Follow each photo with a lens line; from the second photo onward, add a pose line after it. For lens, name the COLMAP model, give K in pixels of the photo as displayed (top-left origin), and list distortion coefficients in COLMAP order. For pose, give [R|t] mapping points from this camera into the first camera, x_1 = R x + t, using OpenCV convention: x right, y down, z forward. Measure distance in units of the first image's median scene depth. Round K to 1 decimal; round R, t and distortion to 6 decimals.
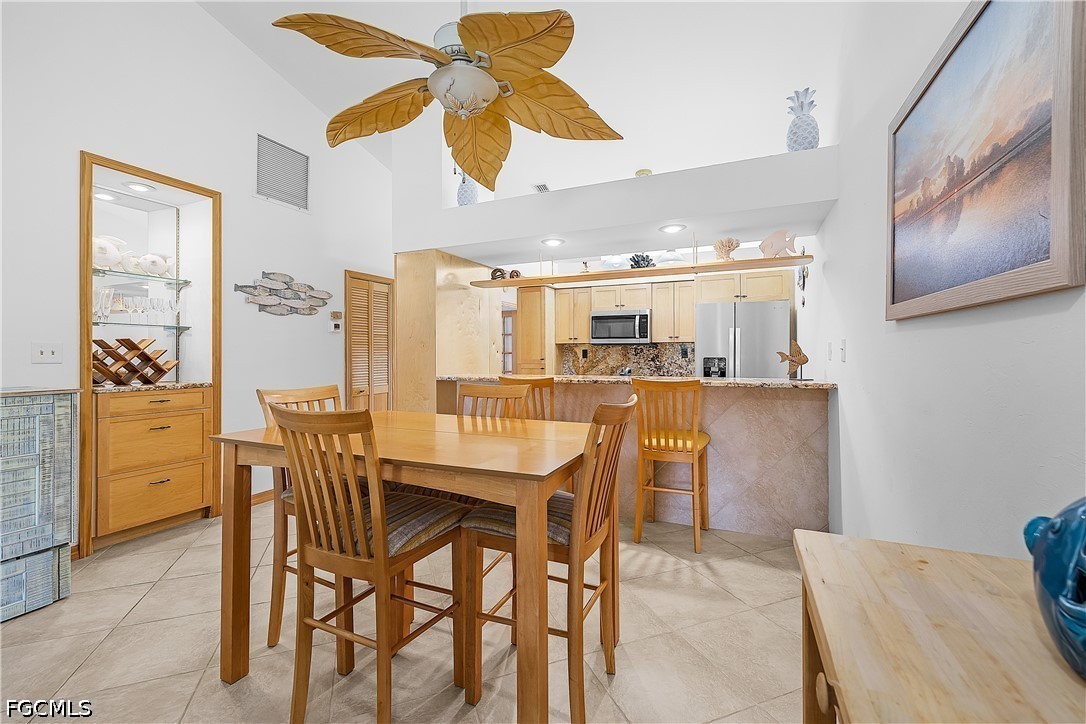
lens RADIAL K [[453.0, 0, 547.5], [0, 453.0, 352.4], [0, 0, 1]] dist [0.000618, 0.000300]
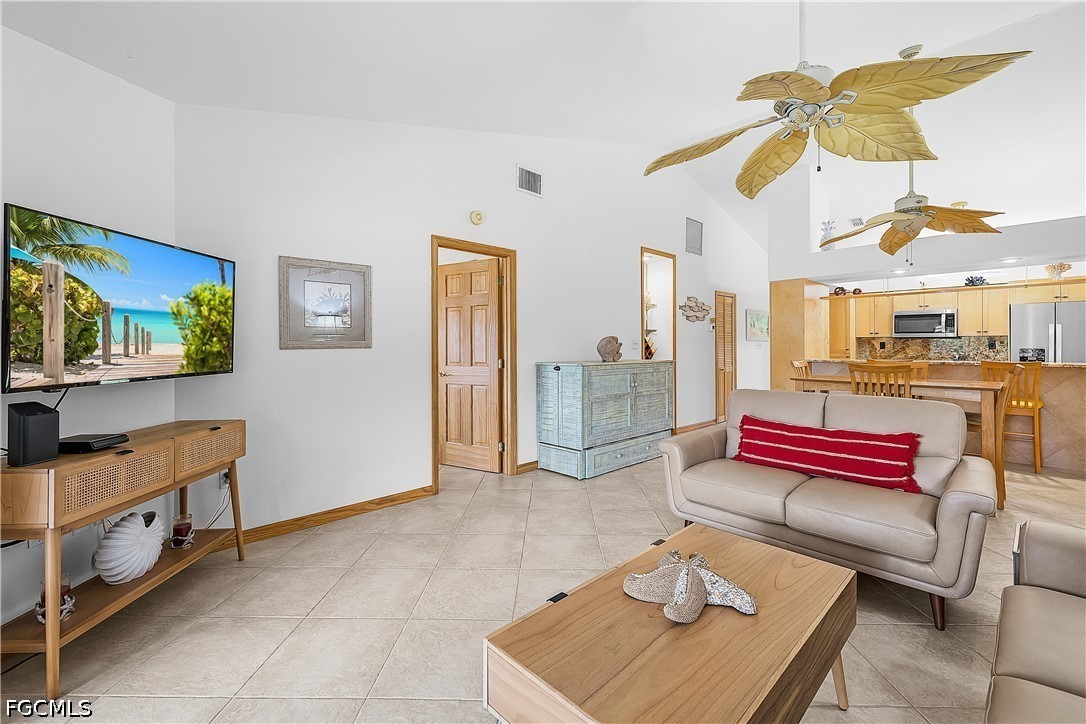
lens RADIAL K [[461.7, 0, 544.5], [0, 461.7, 345.4], [0, 0, 1]] dist [0.001076, 0.000402]
pose [[0.922961, 0.002915, -0.384883, -0.312995], [-0.001754, 0.999993, 0.003367, 0.000350], [0.384890, -0.002432, 0.922959, -0.560840]]
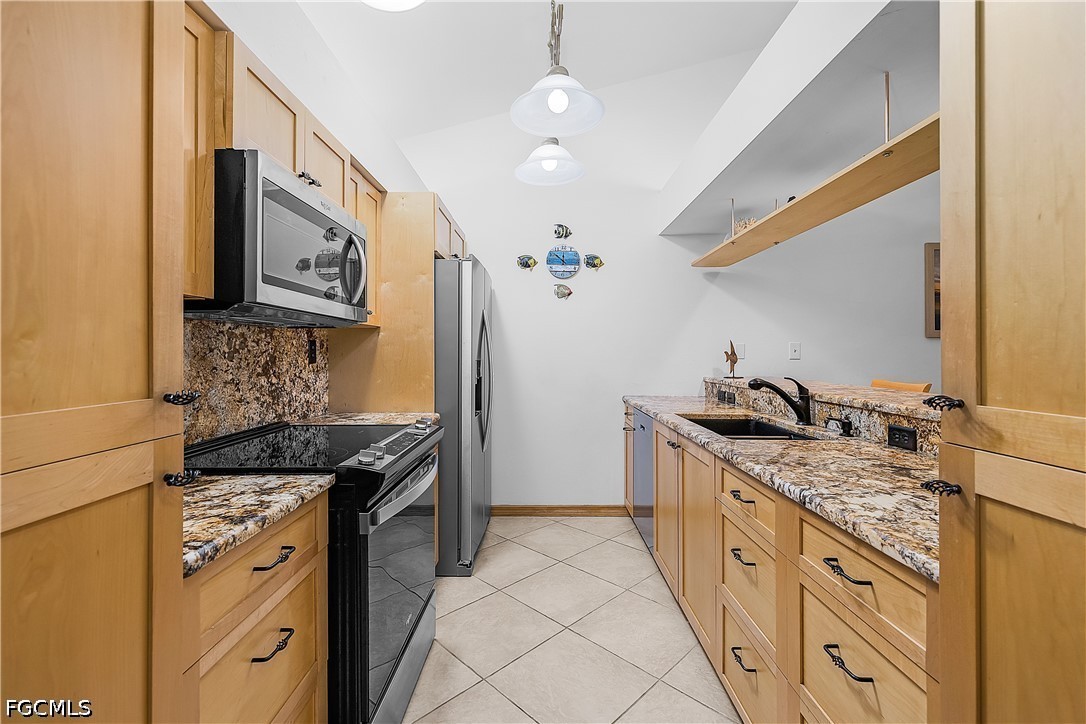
lens RADIAL K [[468.6, 0, 543.0], [0, 468.6, 362.0], [0, 0, 1]] dist [-0.000656, 0.000155]
pose [[-0.390553, -0.011838, 0.920504, -0.165842], [0.001656, 0.999907, 0.013561, 0.005846], [-0.920579, 0.006821, -0.390497, 1.002939]]
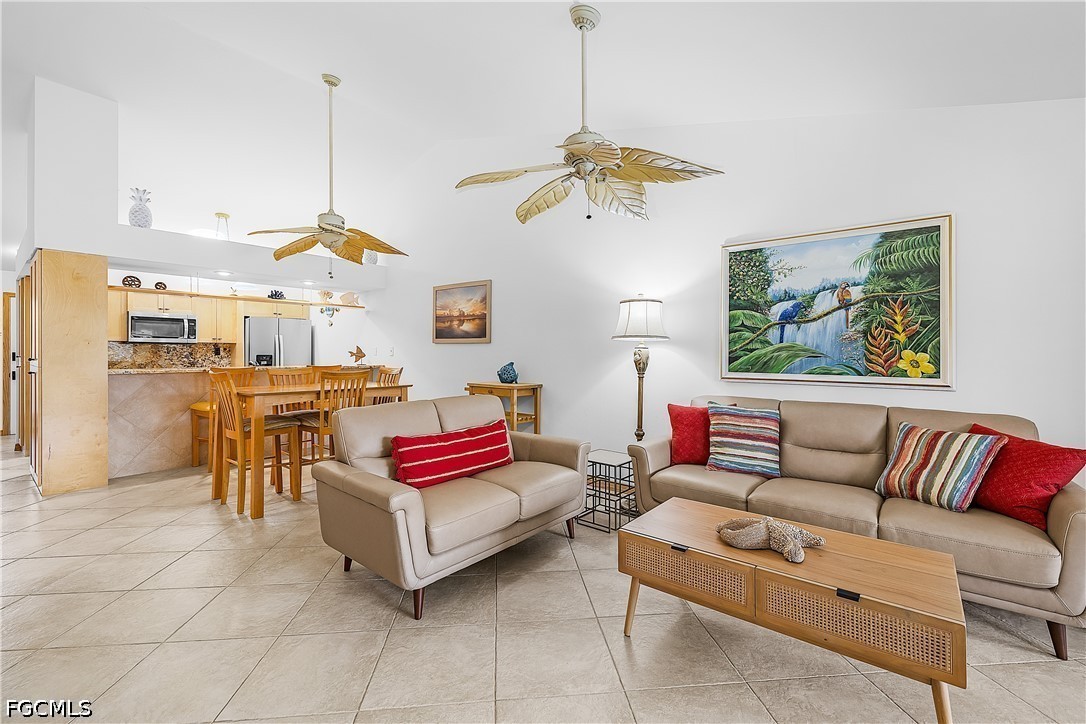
lens RADIAL K [[459.6, 0, 543.7], [0, 459.6, 350.1], [0, 0, 1]] dist [0.003010, 0.000360]
pose [[0.268184, 0.007907, 0.963335, -0.709323], [-0.006896, 0.999956, -0.006288, -0.000076], [-0.963343, -0.004957, 0.268227, -0.225927]]
